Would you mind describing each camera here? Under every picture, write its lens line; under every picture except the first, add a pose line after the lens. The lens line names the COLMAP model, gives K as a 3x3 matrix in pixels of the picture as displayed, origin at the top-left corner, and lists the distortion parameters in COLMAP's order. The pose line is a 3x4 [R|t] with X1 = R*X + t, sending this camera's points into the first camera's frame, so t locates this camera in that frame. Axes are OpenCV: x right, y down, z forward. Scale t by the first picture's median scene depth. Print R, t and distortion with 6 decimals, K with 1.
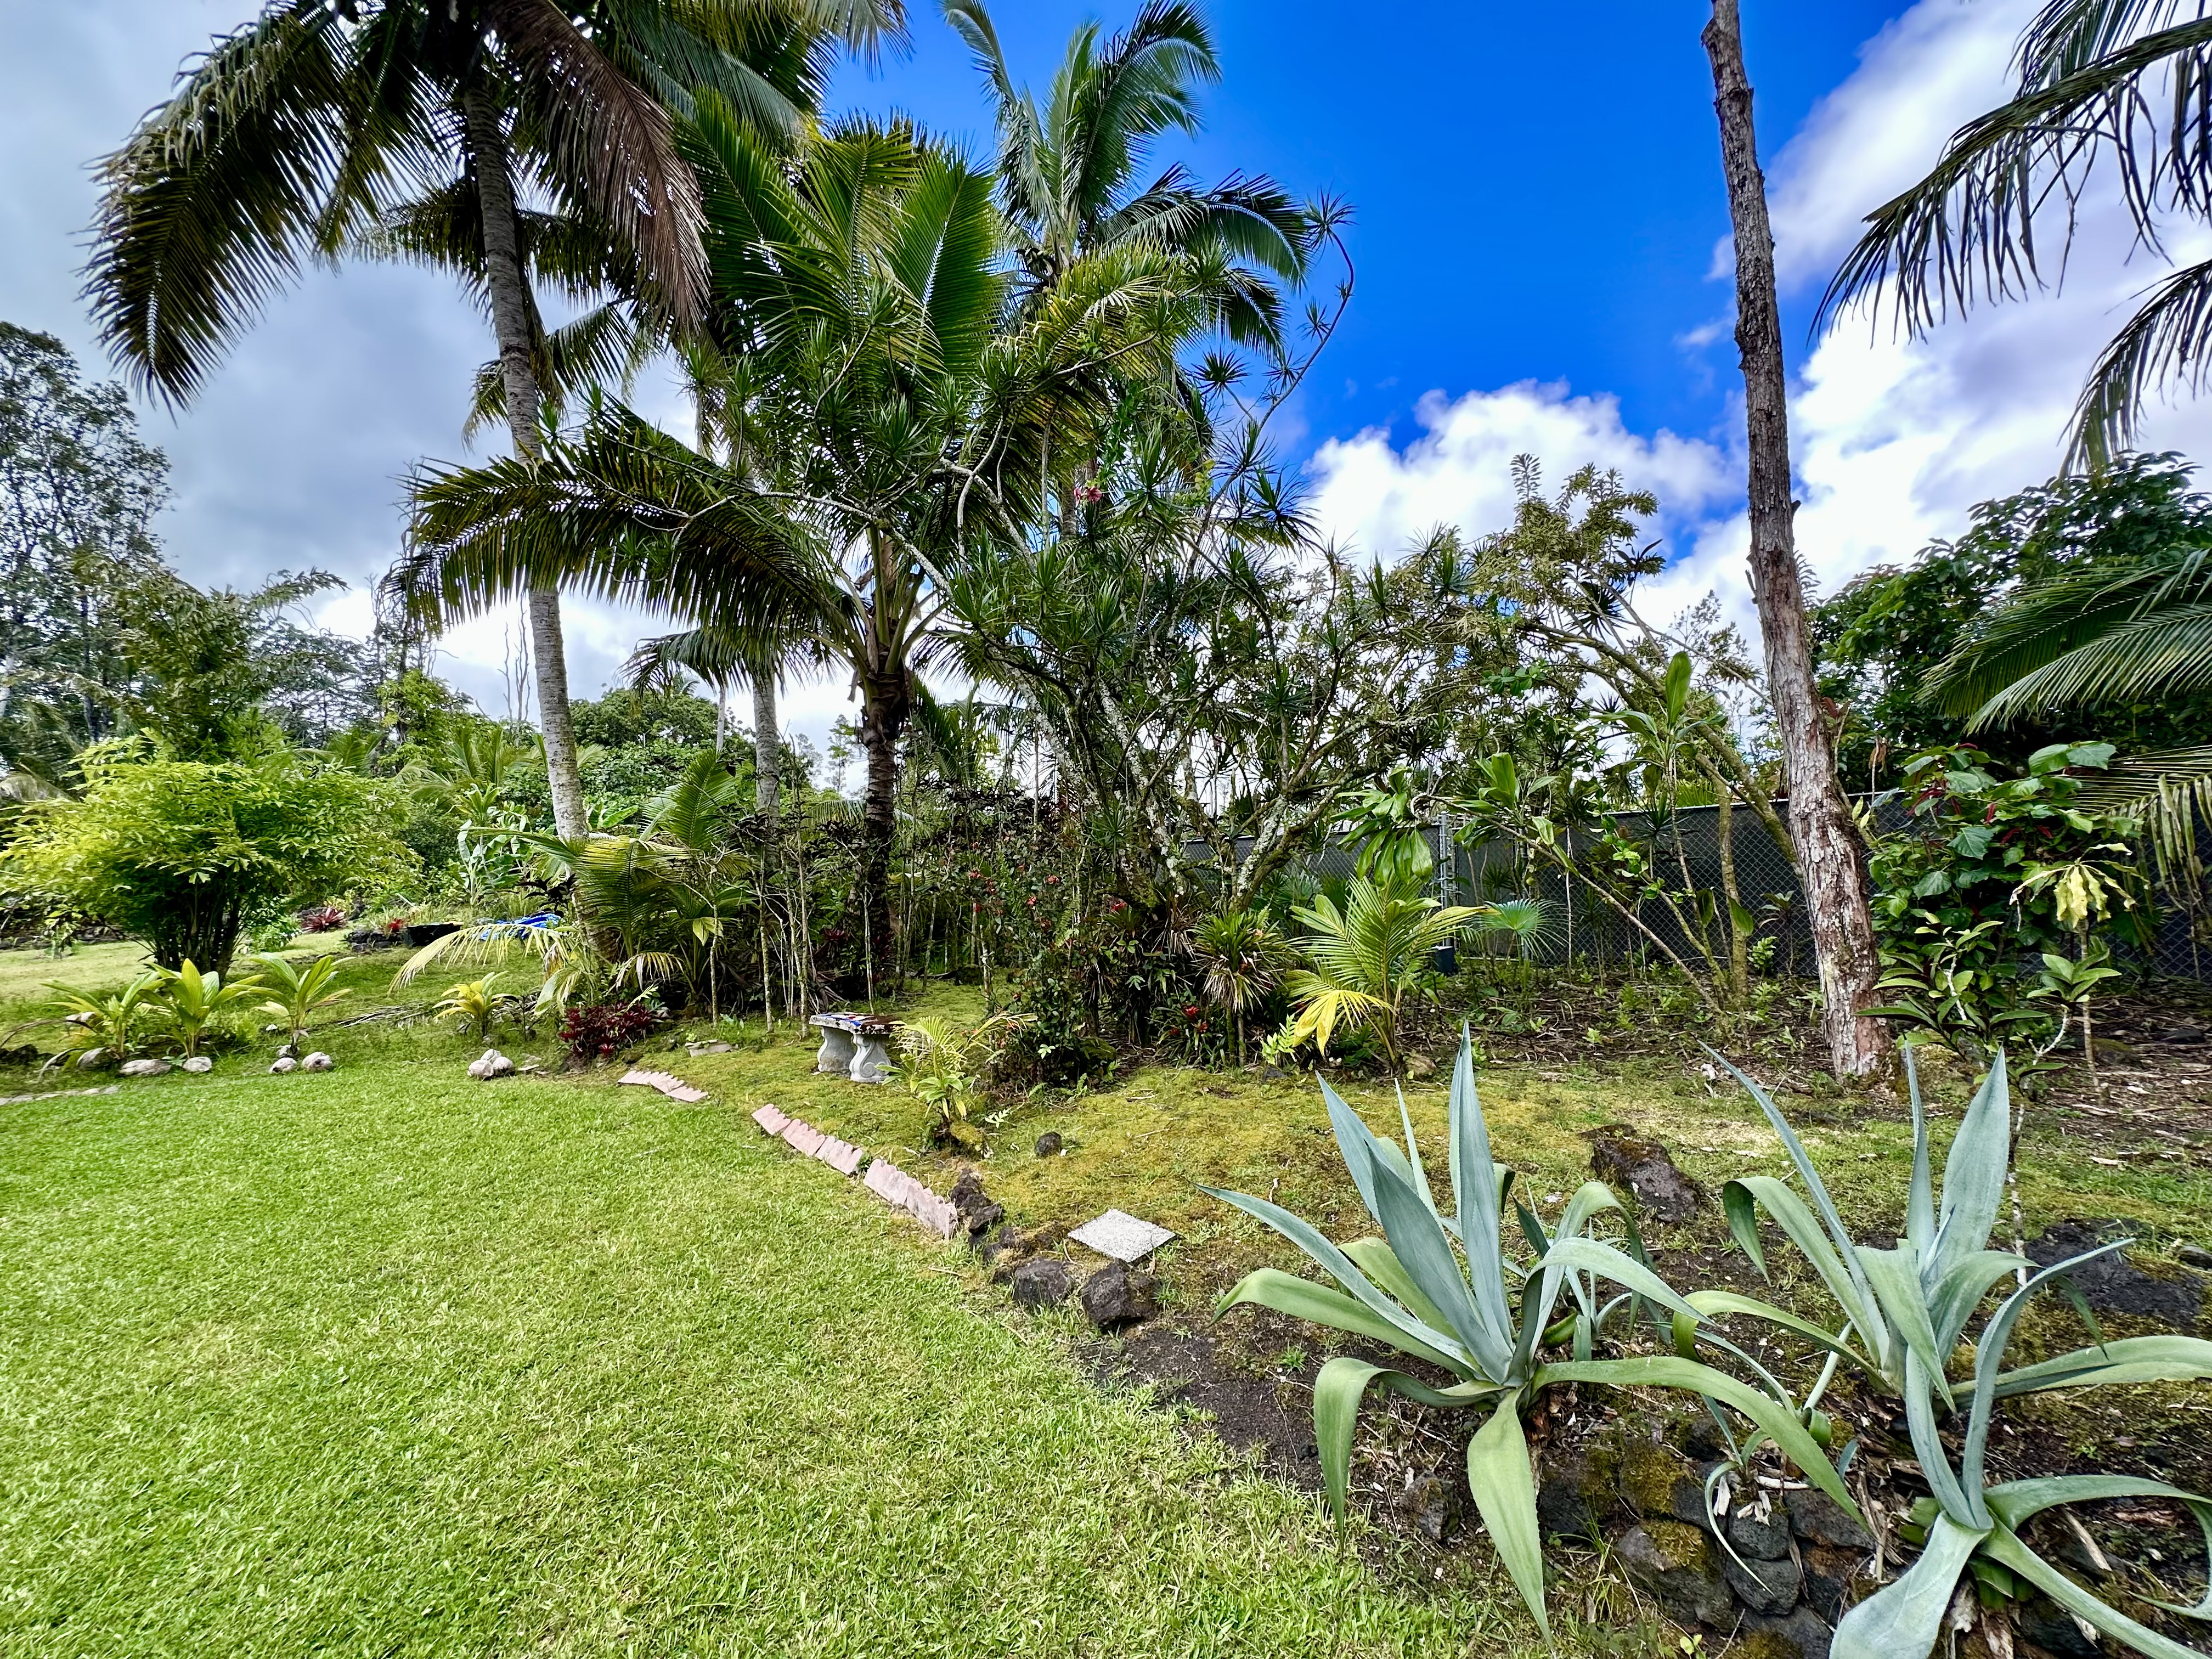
lens RADIAL K [[881.4, 0, 1116.6], [0, 881.4, 825.7], [0, 0, 1]] dist [-0.004600, -0.000107]
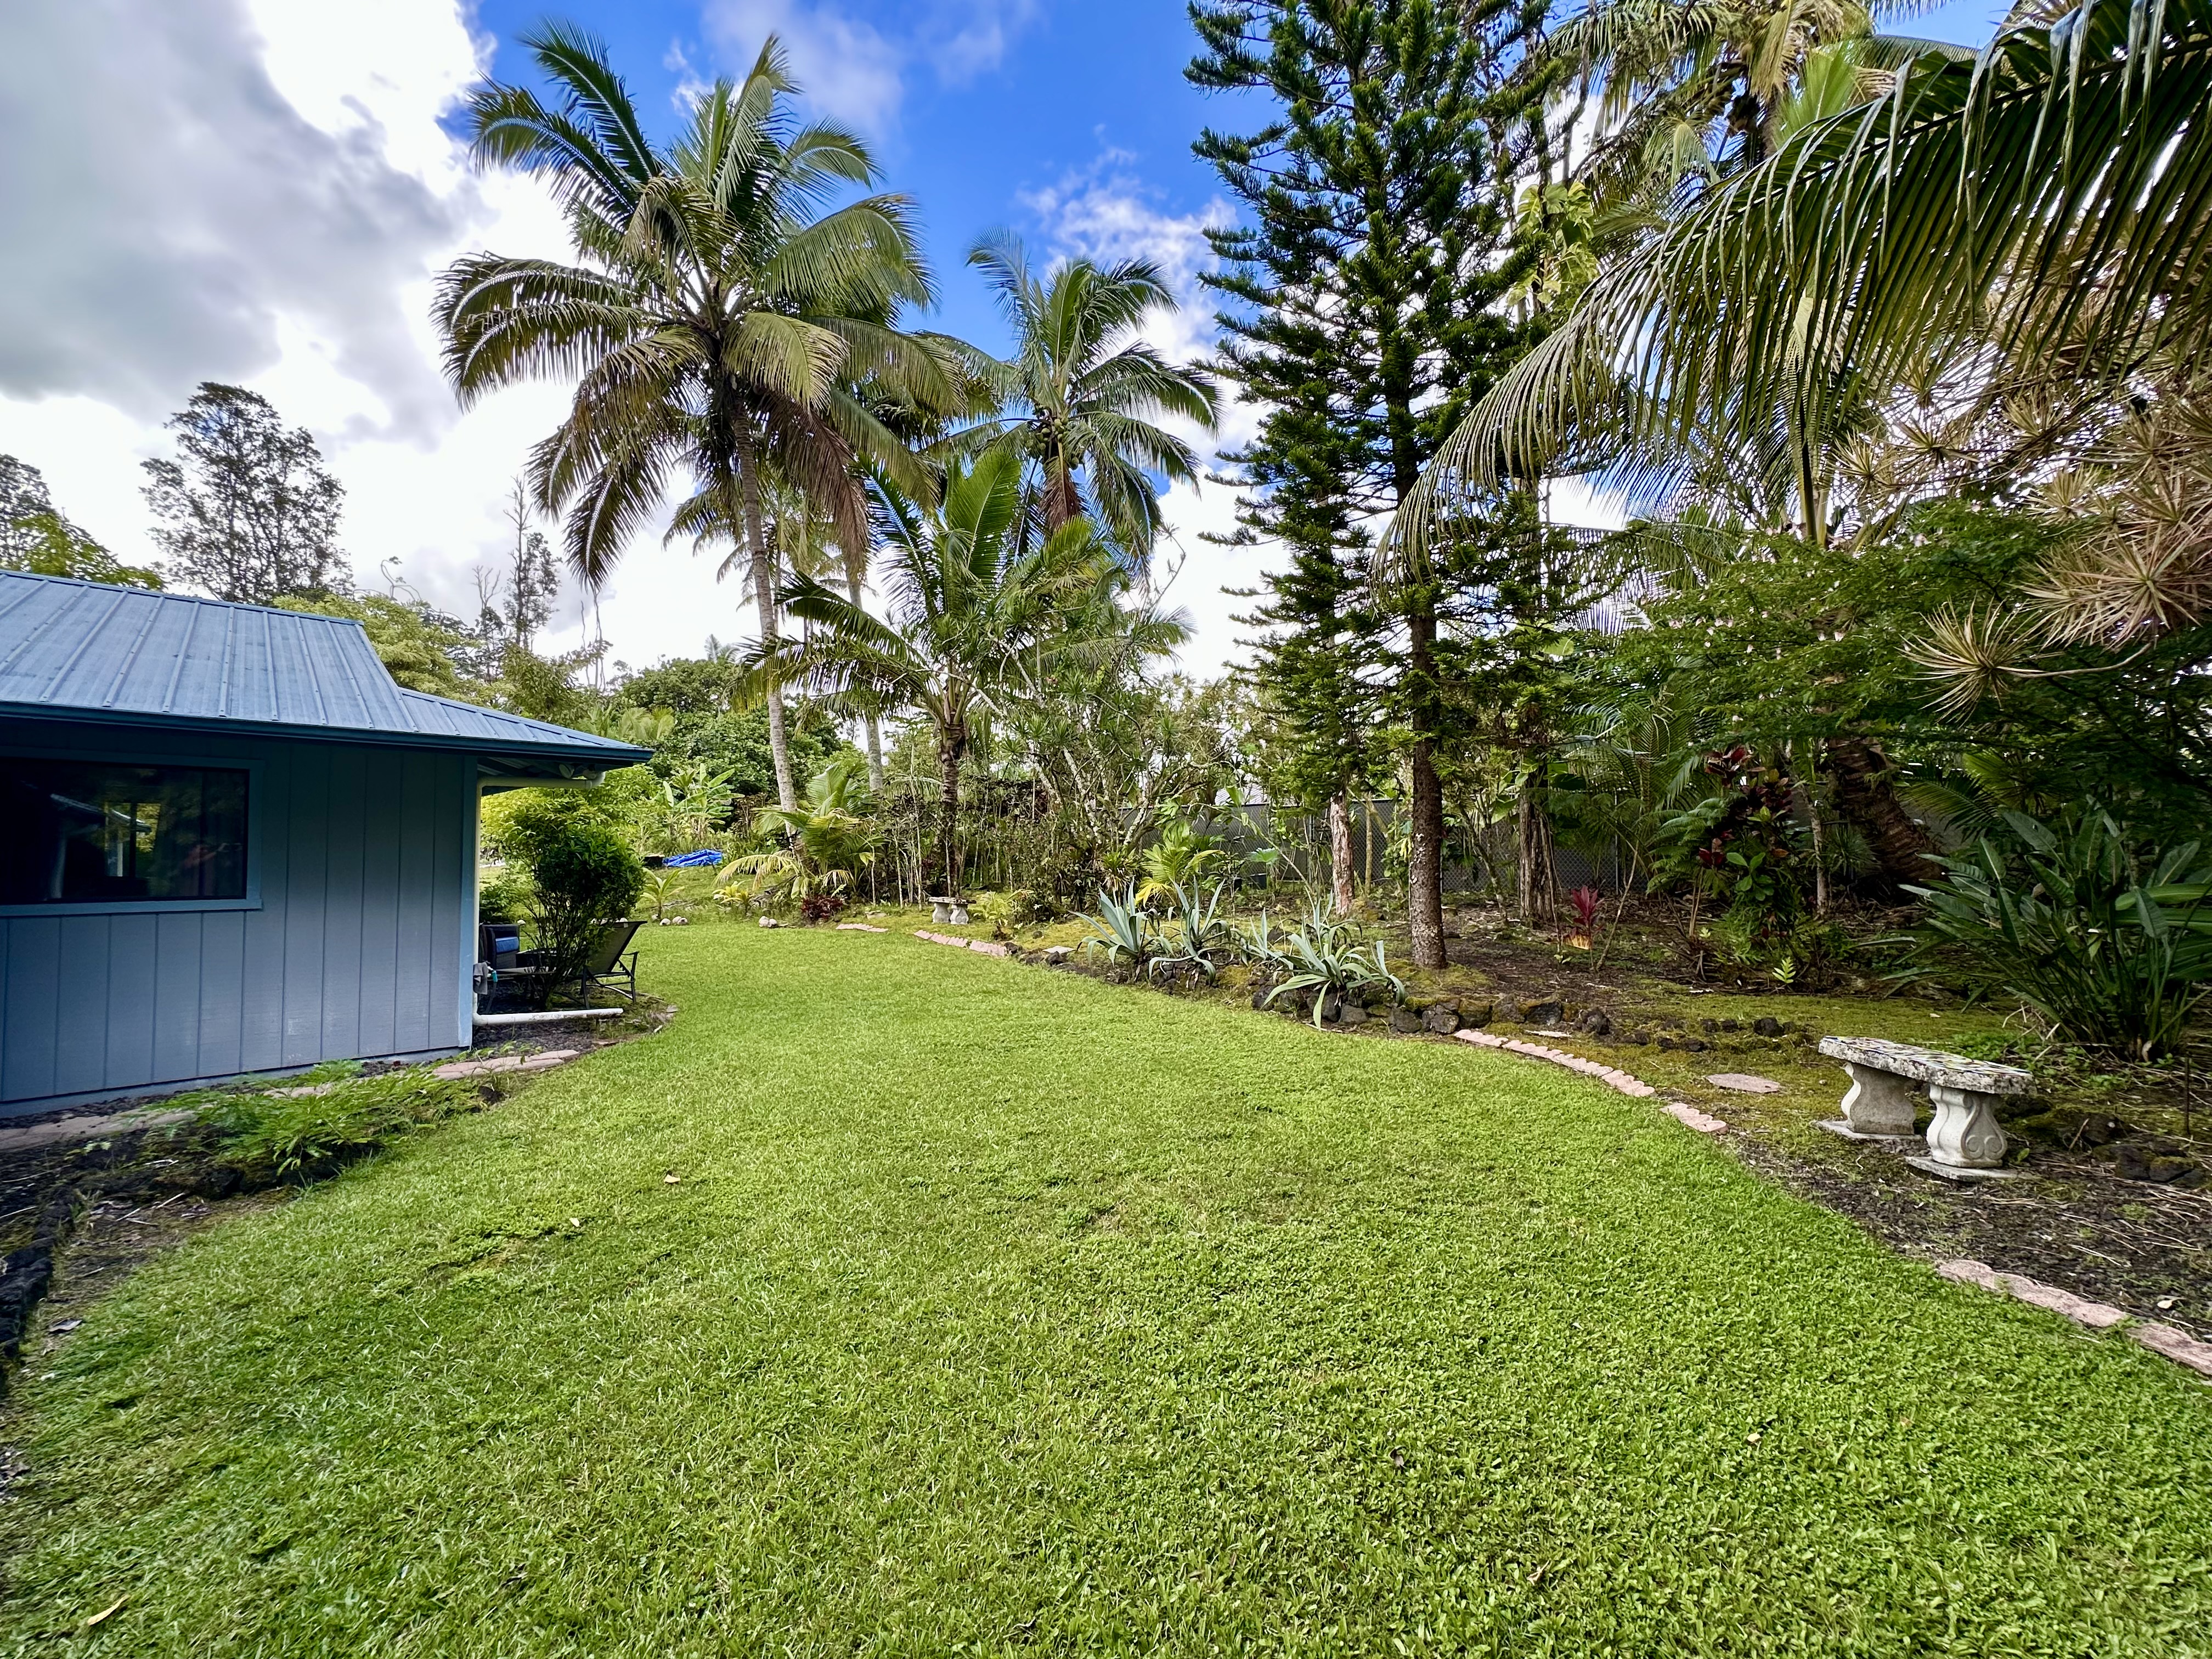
lens RADIAL K [[881.4, 0, 1102.1], [0, 881.4, 835.3], [0, 0, 1]] dist [-0.004600, -0.000107]
pose [[0.999865, 0.009386, -0.013456, 0.097176], [-0.008359, 0.997191, 0.074438, -0.093371], [0.014117, -0.074315, 0.997135, -1.048369]]
